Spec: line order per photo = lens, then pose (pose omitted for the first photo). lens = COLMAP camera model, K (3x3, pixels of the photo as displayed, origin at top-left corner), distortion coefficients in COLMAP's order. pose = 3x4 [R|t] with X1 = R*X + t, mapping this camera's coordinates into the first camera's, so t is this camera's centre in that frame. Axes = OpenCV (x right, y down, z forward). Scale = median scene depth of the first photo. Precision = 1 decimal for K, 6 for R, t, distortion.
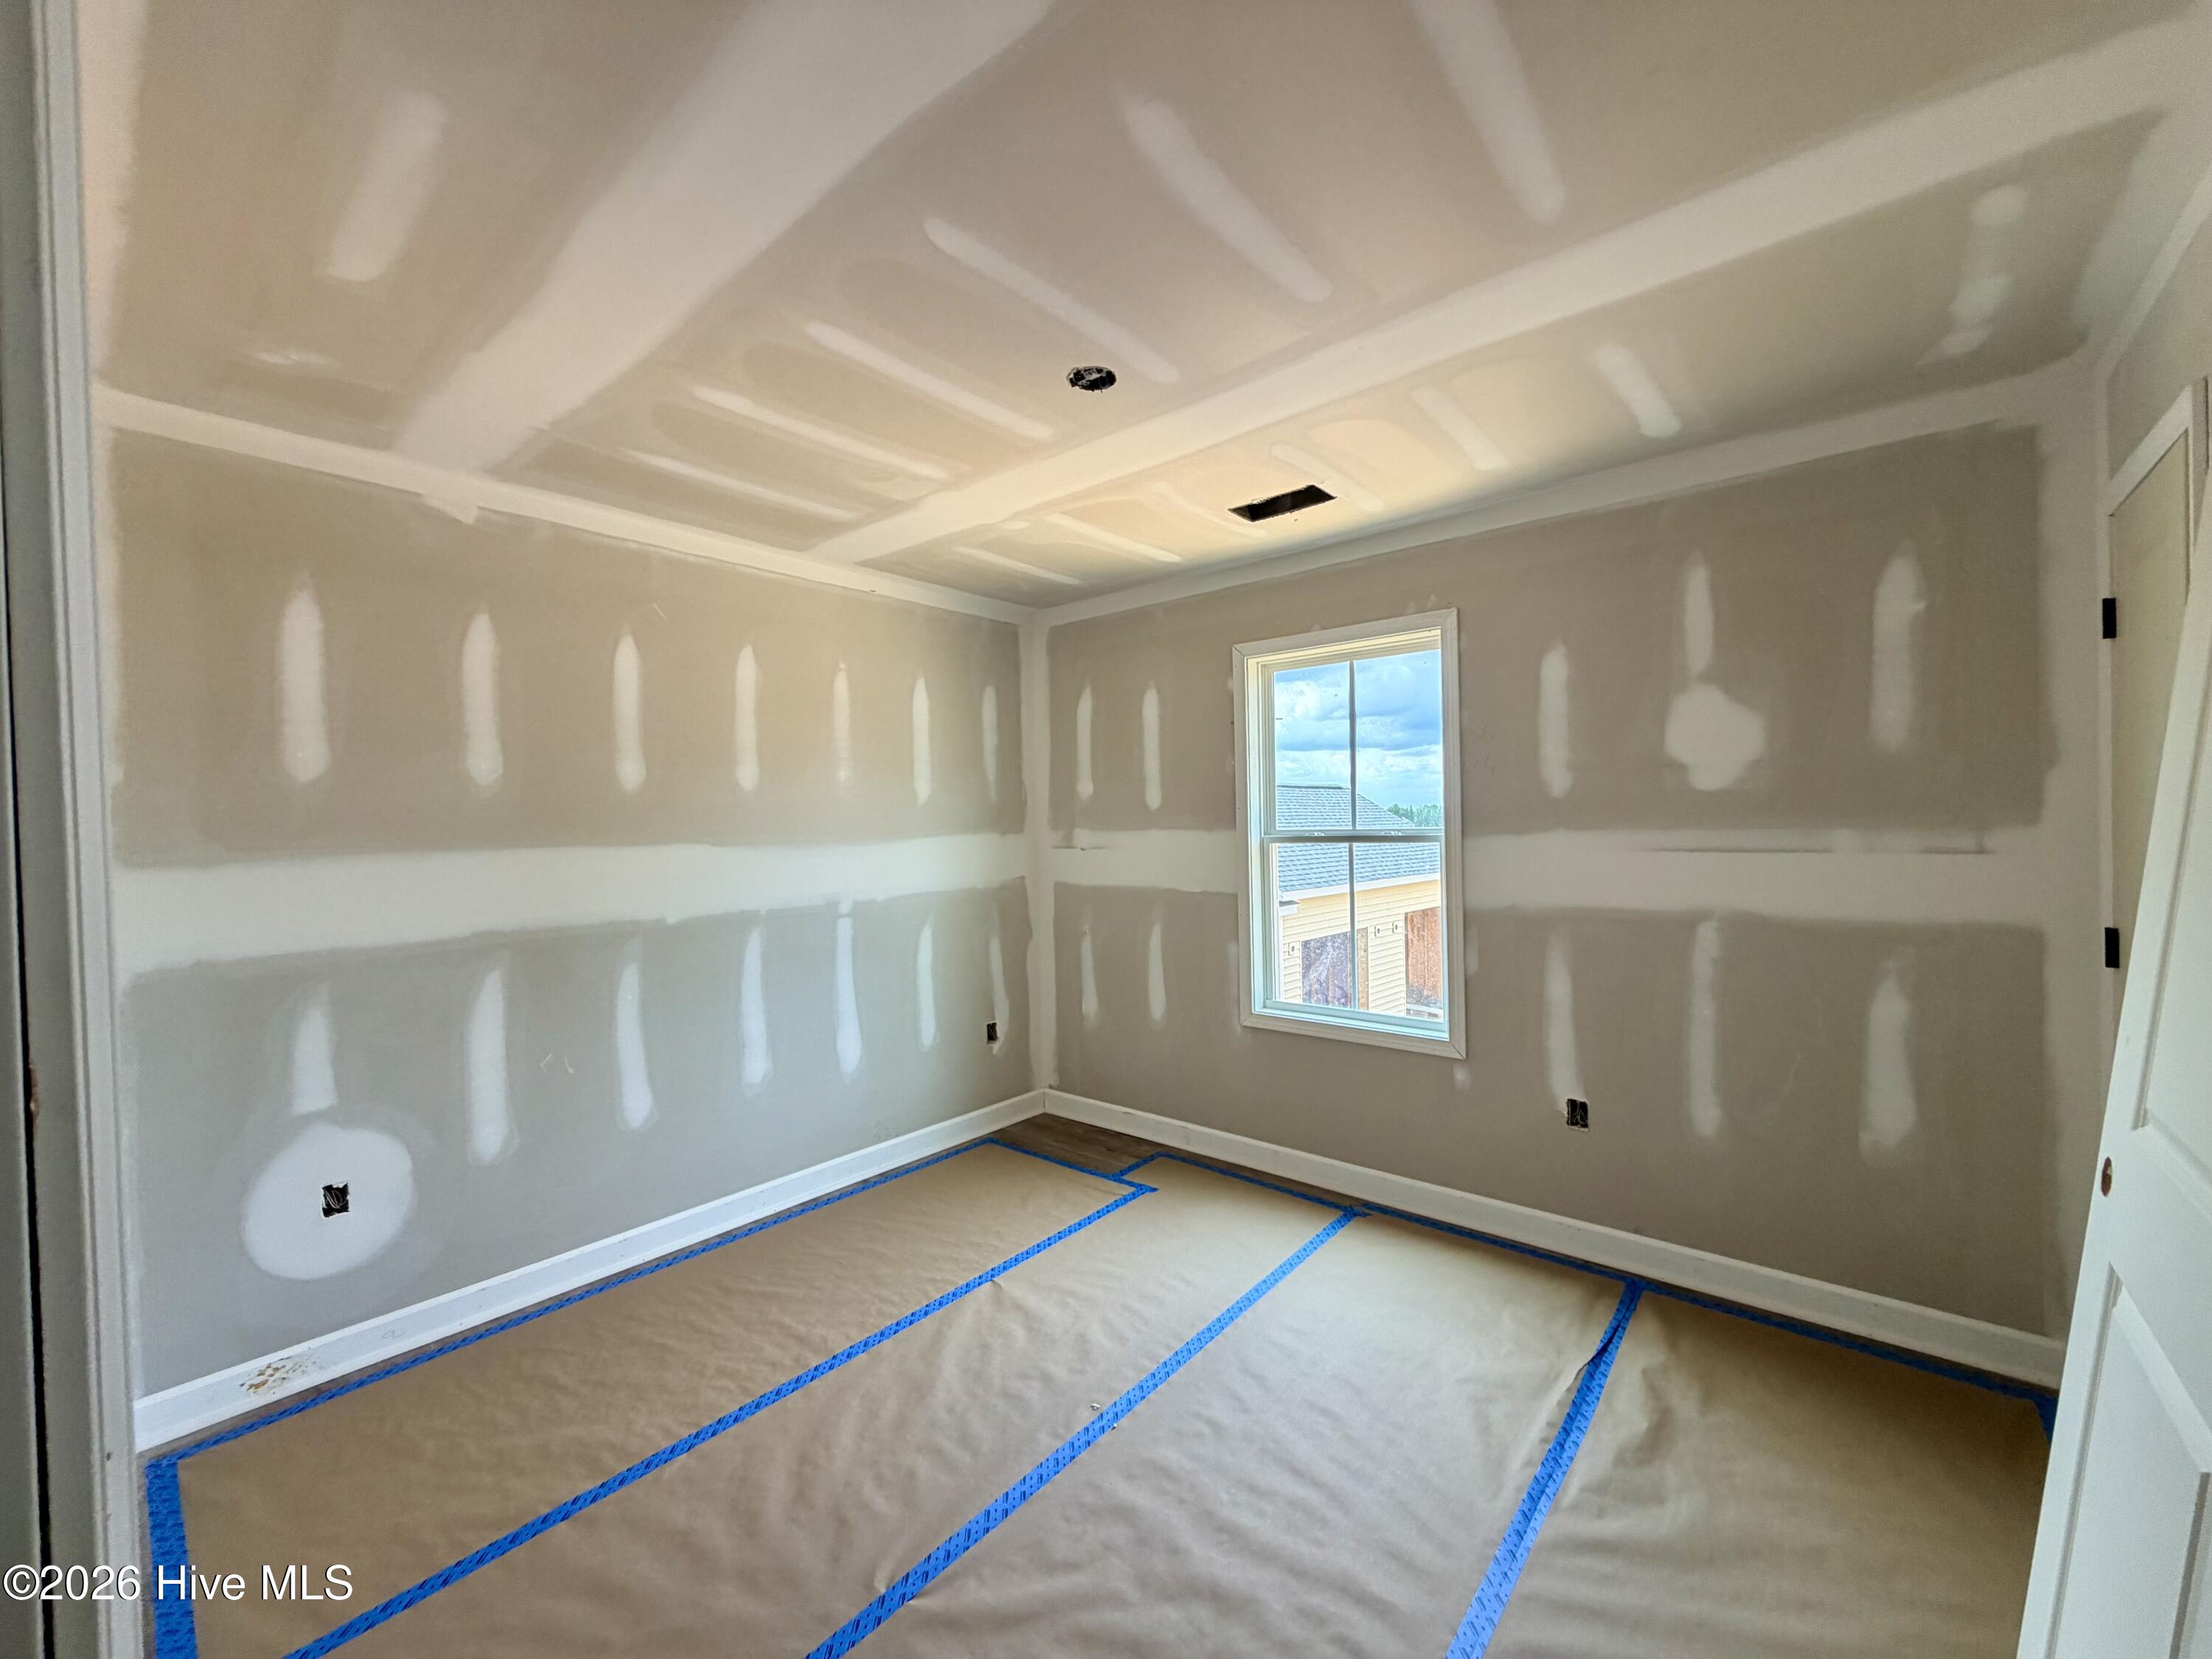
lens RADIAL K [[880.5, 0, 1098.2], [0, 880.5, 832.1], [0, 0, 1]] dist [0.000435, 0.000058]
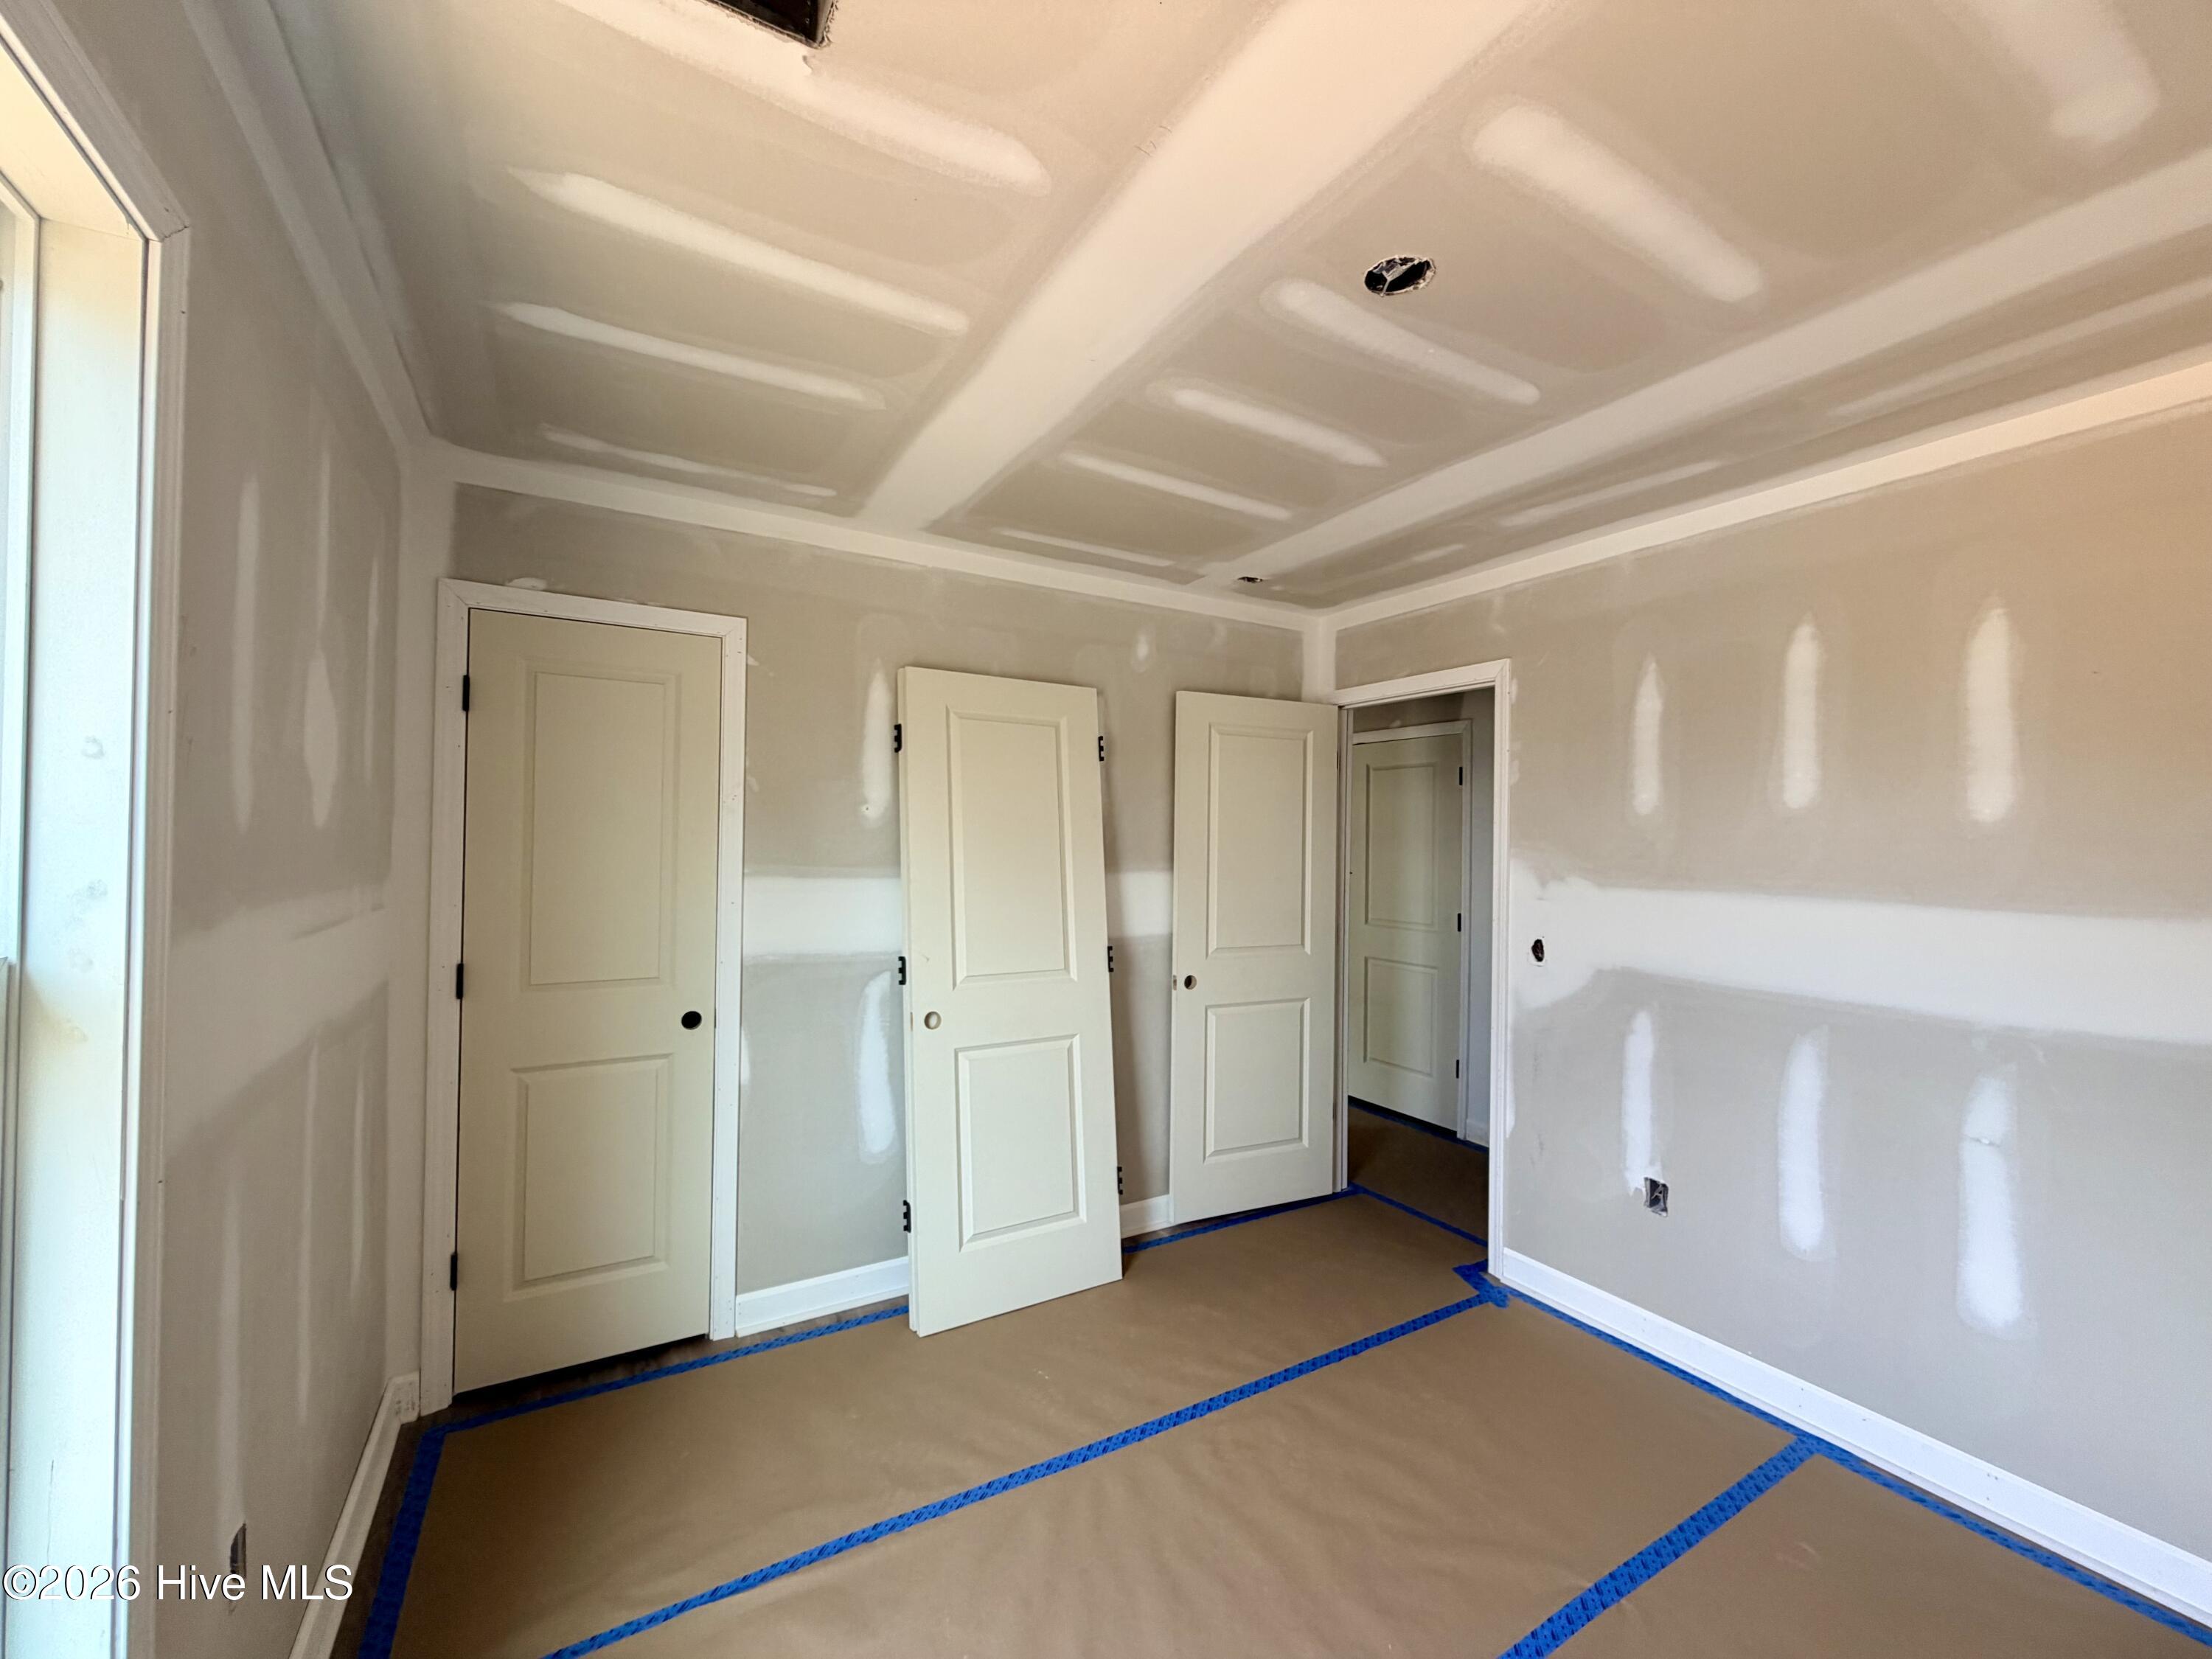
lens RADIAL K [[880.5, 0, 1098.2], [0, 880.5, 832.1], [0, 0, 1]] dist [0.000435, 0.000058]
pose [[-0.938849, 0.006570, 0.344265, -0.015963], [0.004200, 0.999962, -0.007631, -0.040502], [-0.344302, -0.005719, -0.938841, 1.458156]]
